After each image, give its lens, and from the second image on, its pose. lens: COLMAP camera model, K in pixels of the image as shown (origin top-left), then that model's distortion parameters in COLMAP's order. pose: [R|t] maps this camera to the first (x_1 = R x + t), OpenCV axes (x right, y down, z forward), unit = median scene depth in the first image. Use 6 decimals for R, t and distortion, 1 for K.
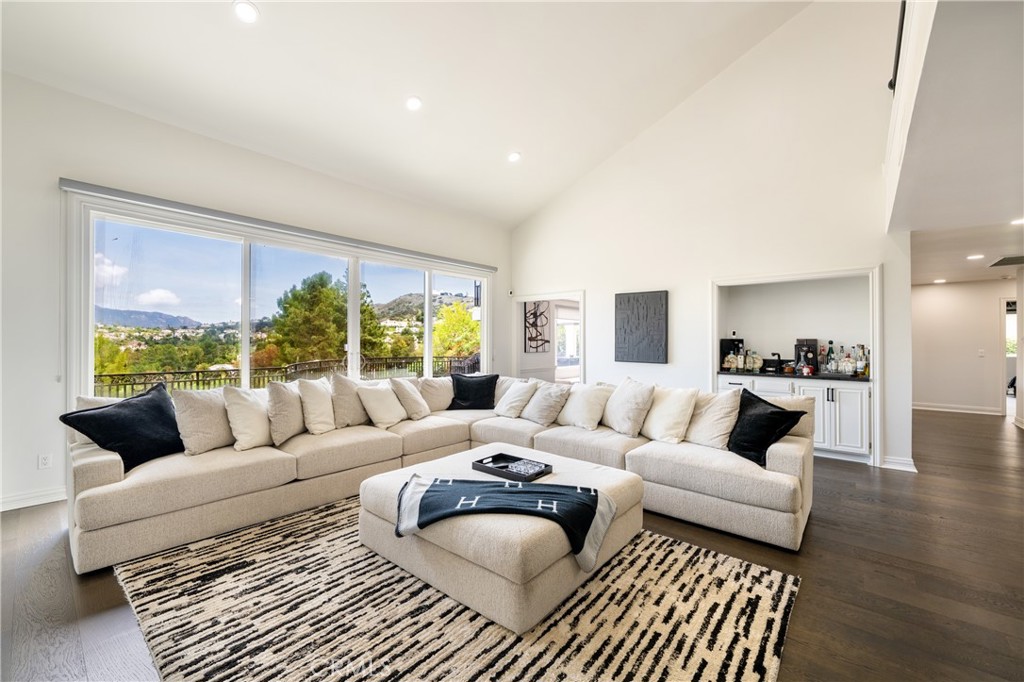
lens RADIAL K [[411.2, 0, 514.1], [0, 411.2, 343.3], [0, 0, 1]] dist [-0.004132, -0.000534]
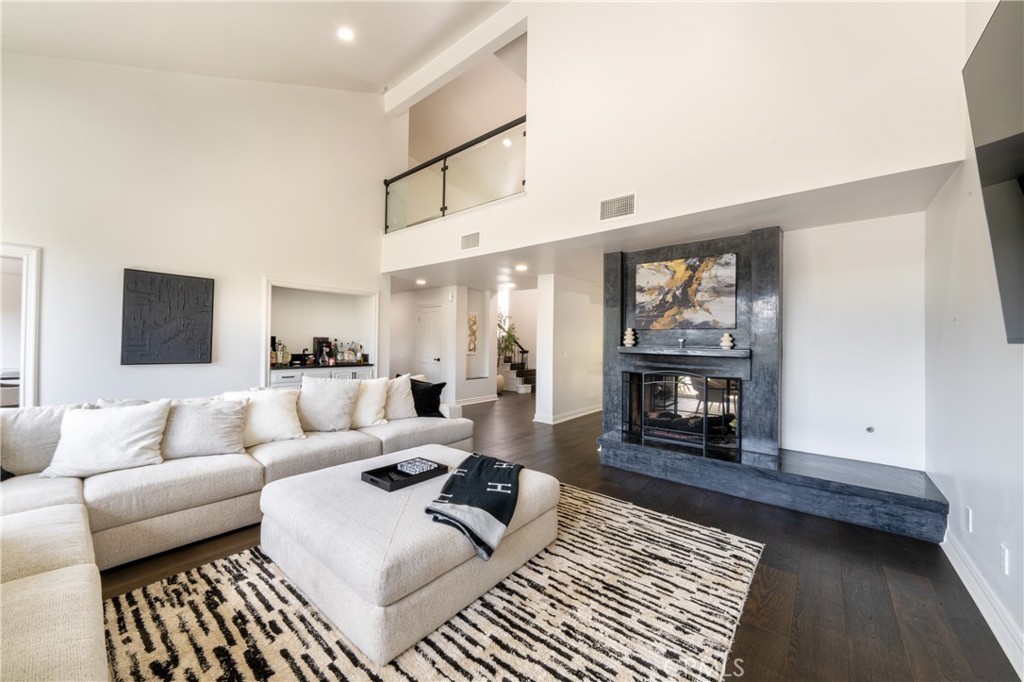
lens RADIAL K [[377.5, 0, 508.9], [0, 377.5, 338.1], [0, 0, 1]] dist [-0.000298, -0.000045]
pose [[-0.010549, 0.011492, 0.999878, -1.079221], [-0.016374, 0.999798, -0.011664, -0.009524], [-0.999810, -0.016495, -0.010359, 0.932088]]
